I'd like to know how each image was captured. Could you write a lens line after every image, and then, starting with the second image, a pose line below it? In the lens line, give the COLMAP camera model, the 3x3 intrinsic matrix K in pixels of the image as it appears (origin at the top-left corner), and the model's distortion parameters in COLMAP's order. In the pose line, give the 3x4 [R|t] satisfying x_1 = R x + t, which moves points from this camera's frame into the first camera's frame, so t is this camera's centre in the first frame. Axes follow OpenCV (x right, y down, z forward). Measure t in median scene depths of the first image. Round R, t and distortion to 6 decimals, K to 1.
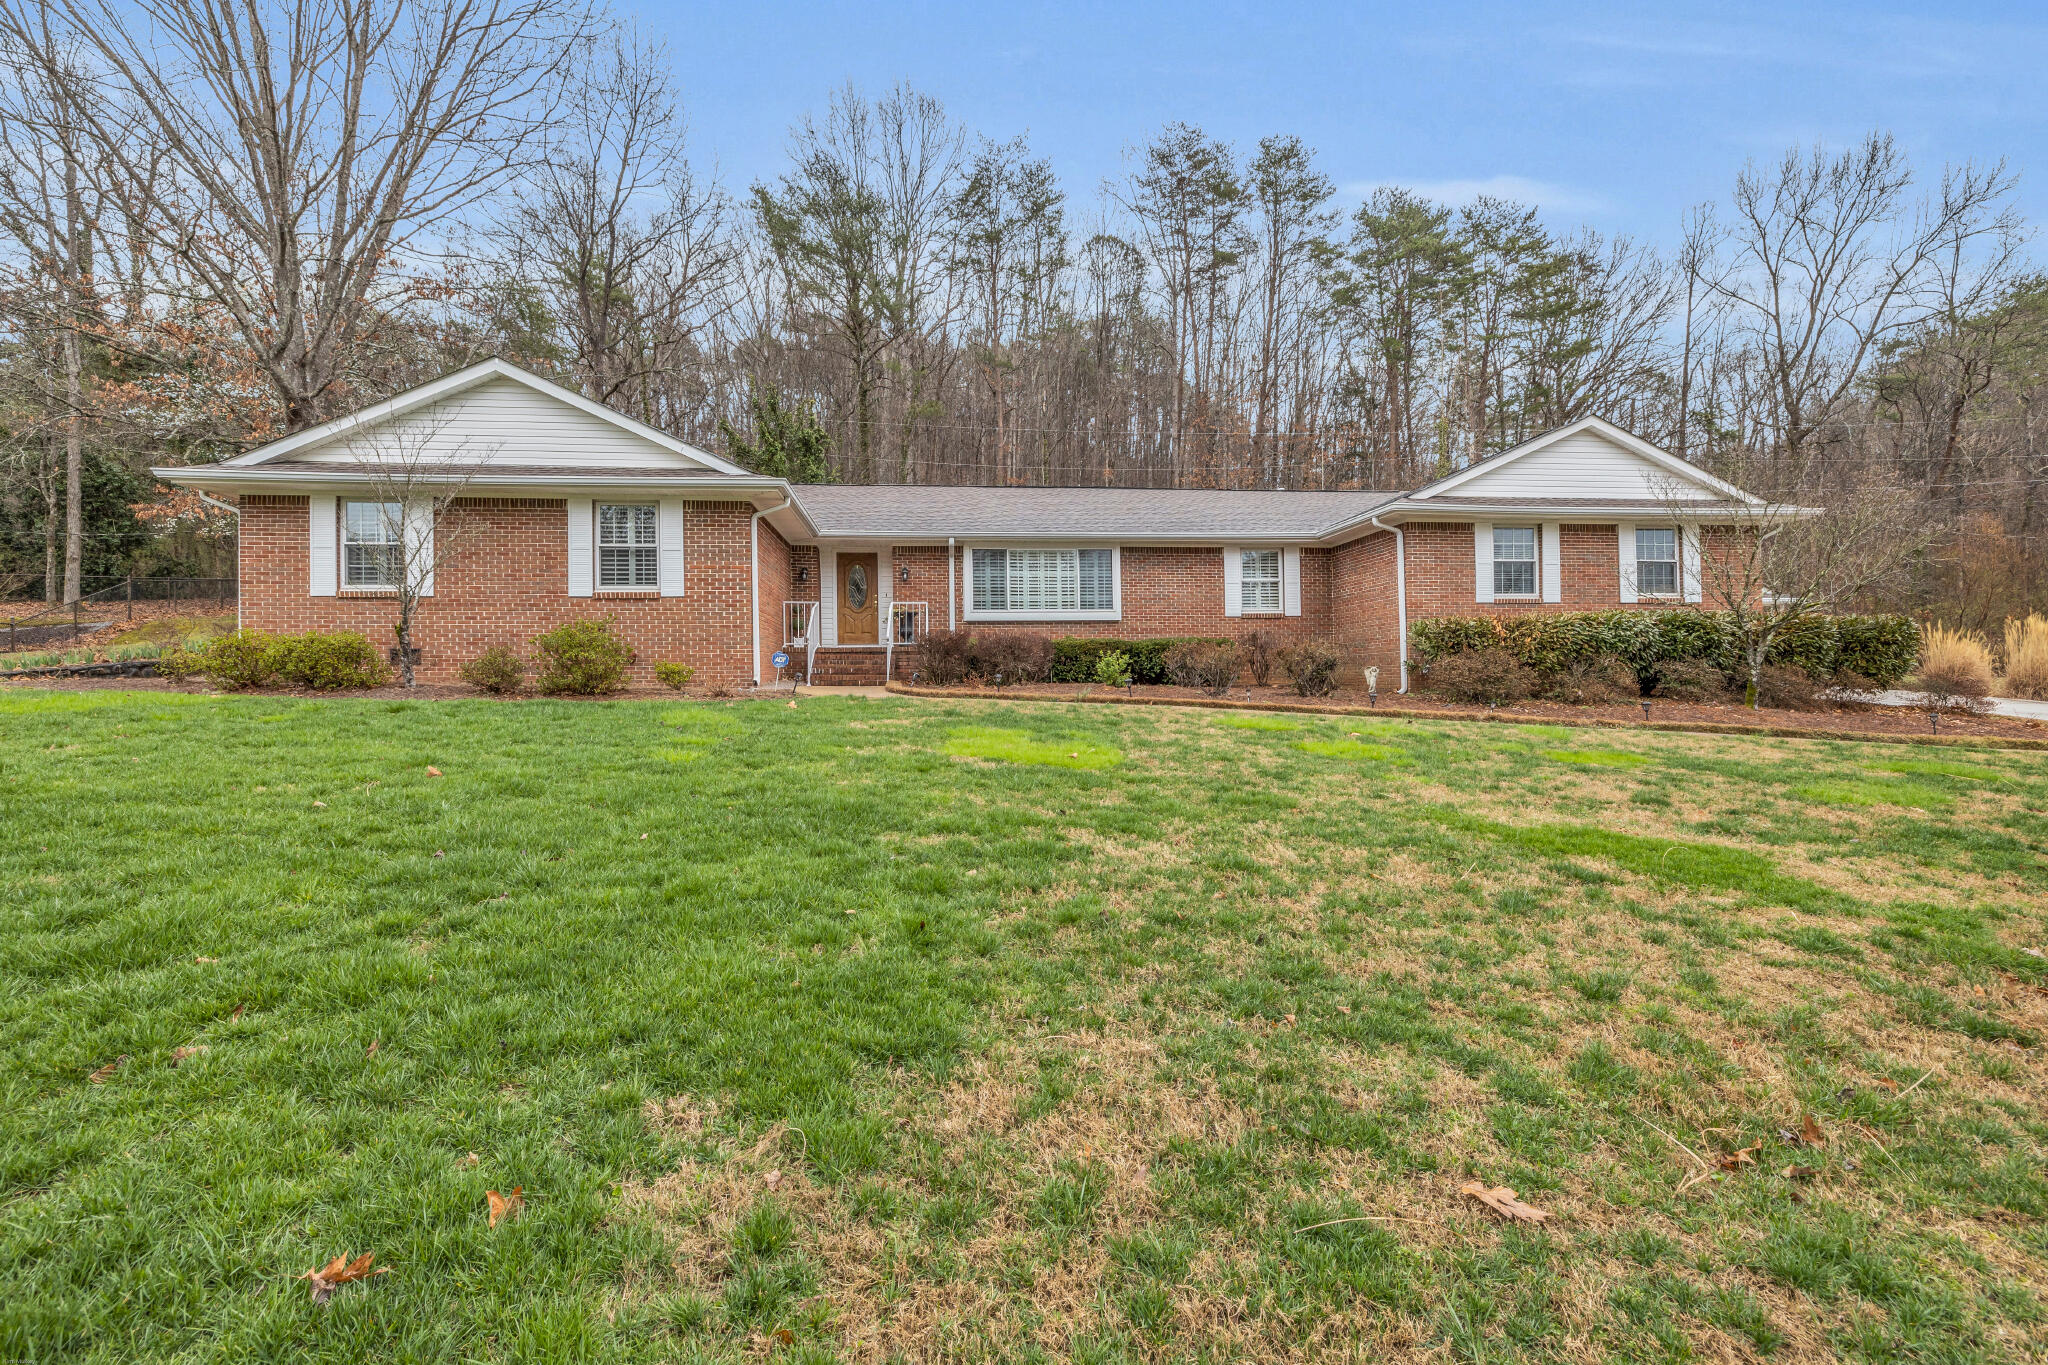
lens RADIAL K [[864.2, 0, 1024.0], [0, 864.2, 682.5], [0, 0, 1]] dist [0.002464, 0.000230]
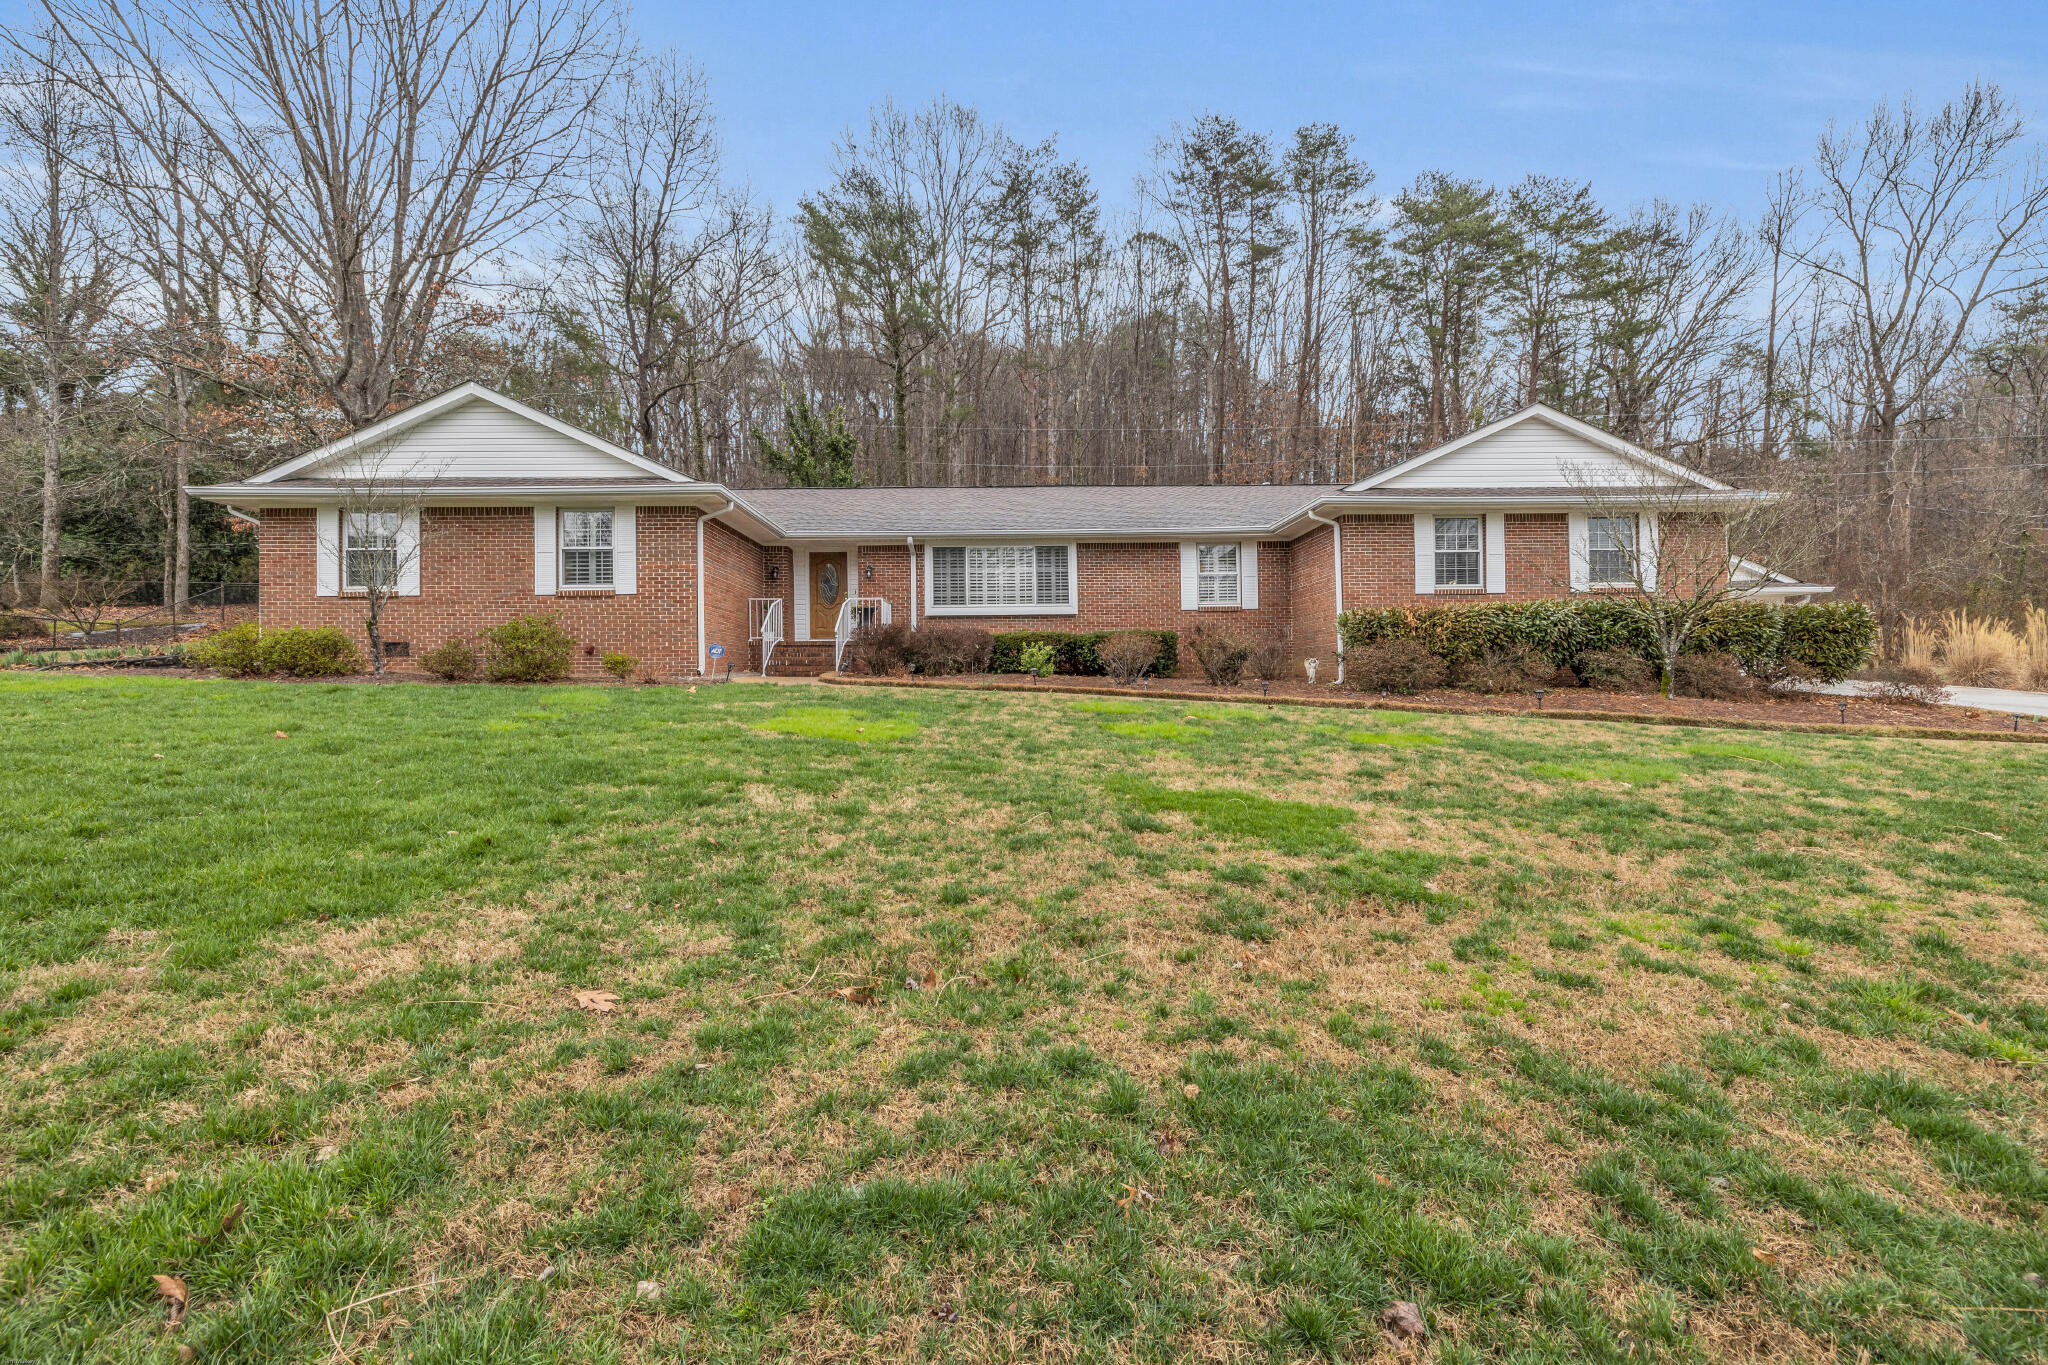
lens RADIAL K [[864.2, 0, 1024.0], [0, 864.2, 682.5], [0, 0, 1]] dist [0.002464, 0.000230]
pose [[0.995832, 0.000488, -0.091209, 0.143824], [-0.000357, 0.999999, 0.001449, 0.008274], [0.091210, -0.001410, 0.995831, -0.035346]]
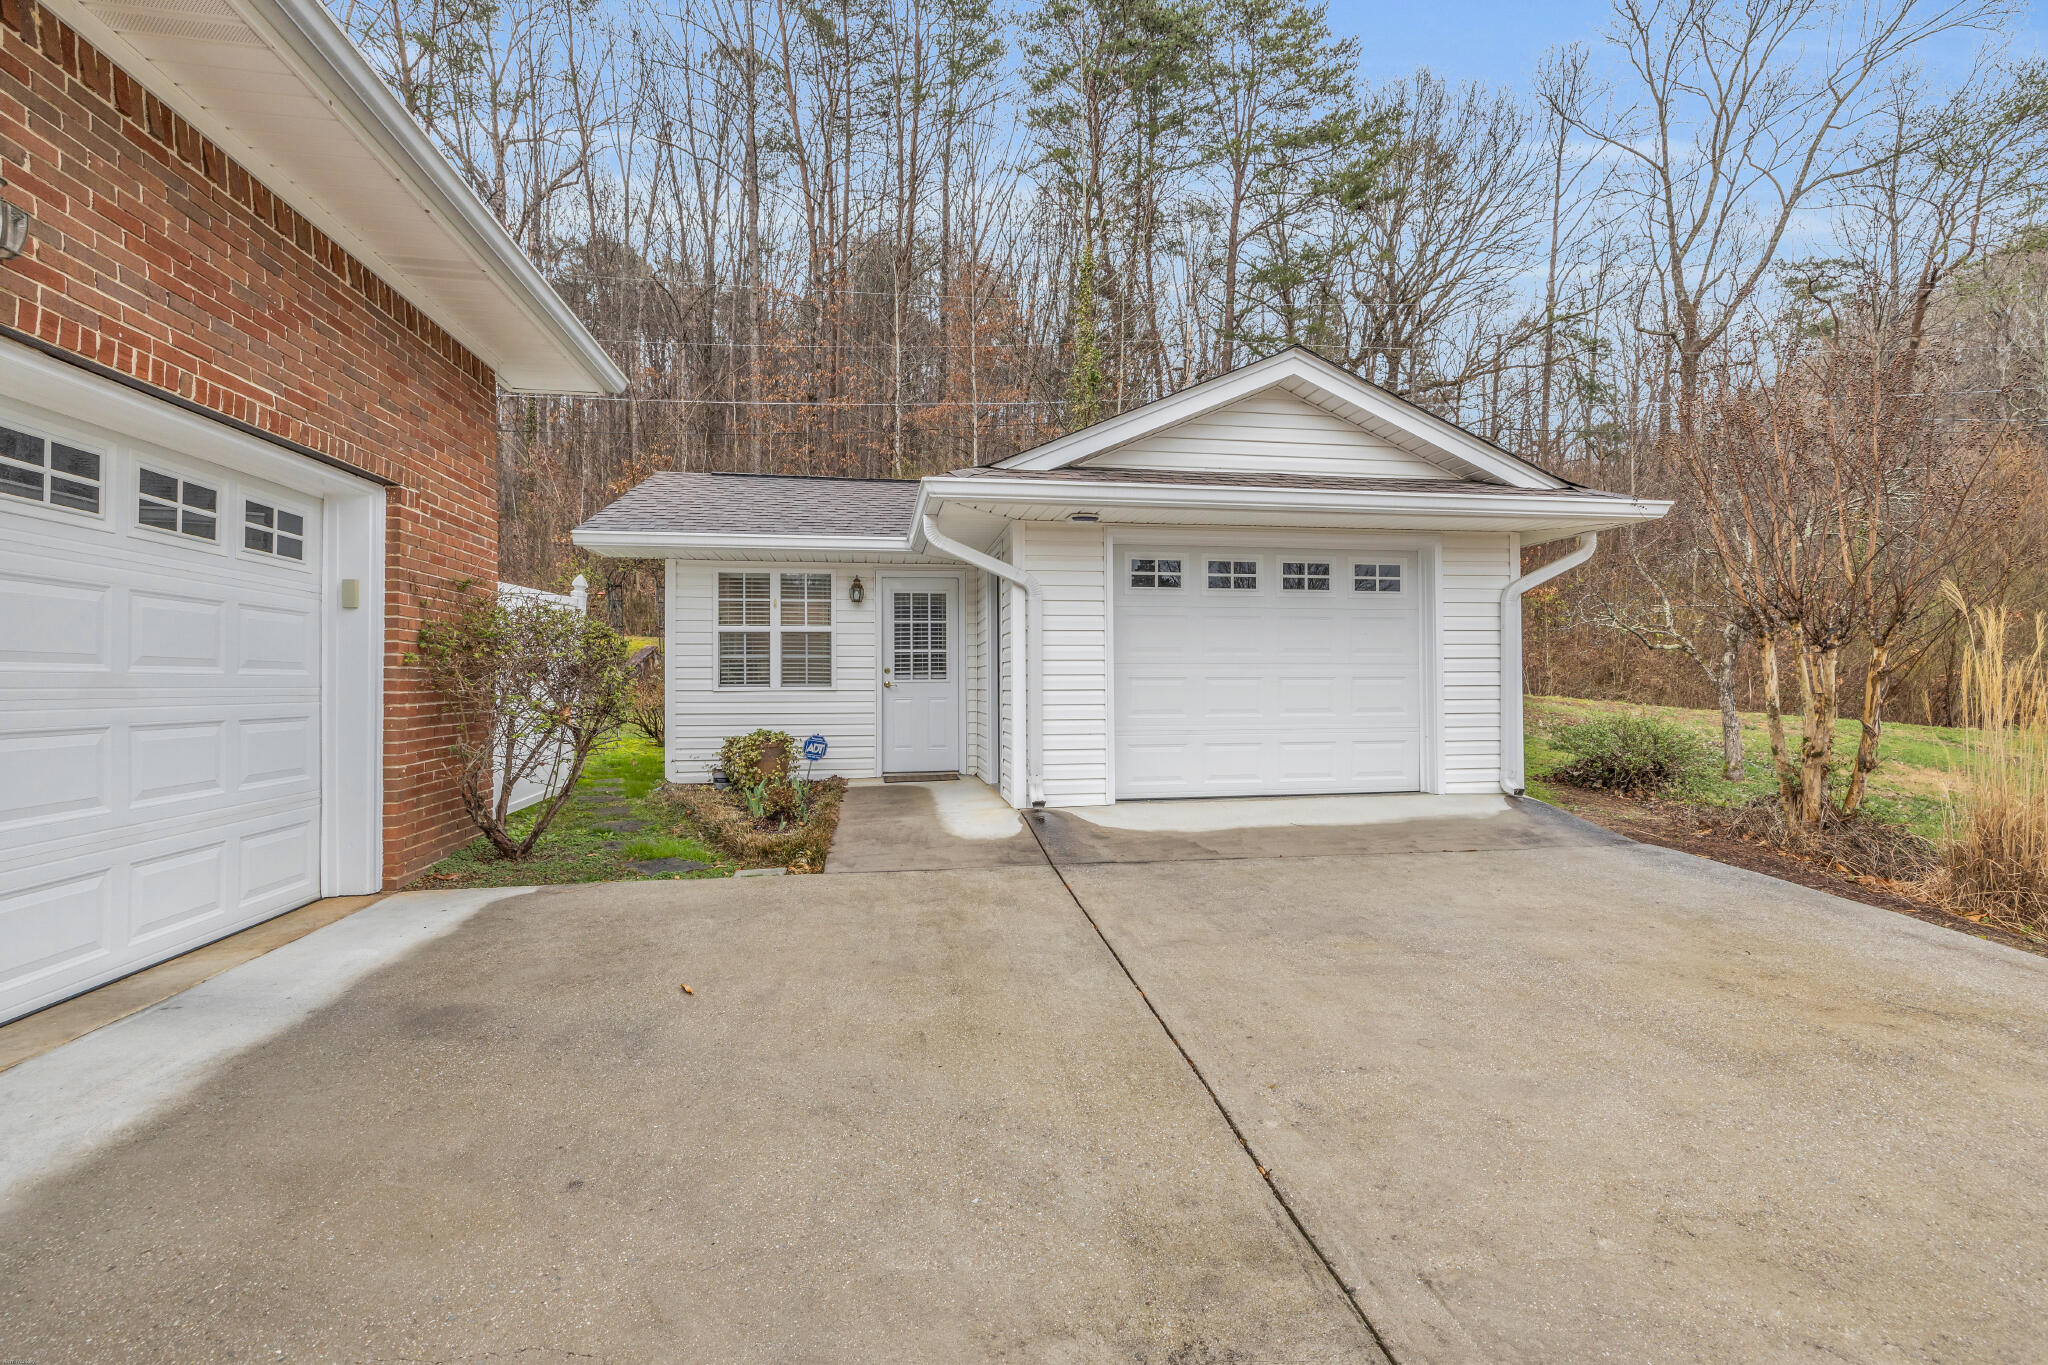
lens RADIAL K [[864.2, 0, 1024.0], [0, 864.2, 682.5], [0, 0, 1]] dist [0.002464, 0.000230]
pose [[0.997948, 0.007333, 0.063612, 0.909529], [-0.007565, 0.999966, 0.003399, -0.054729], [-0.063585, -0.003873, 0.997969, 0.980179]]
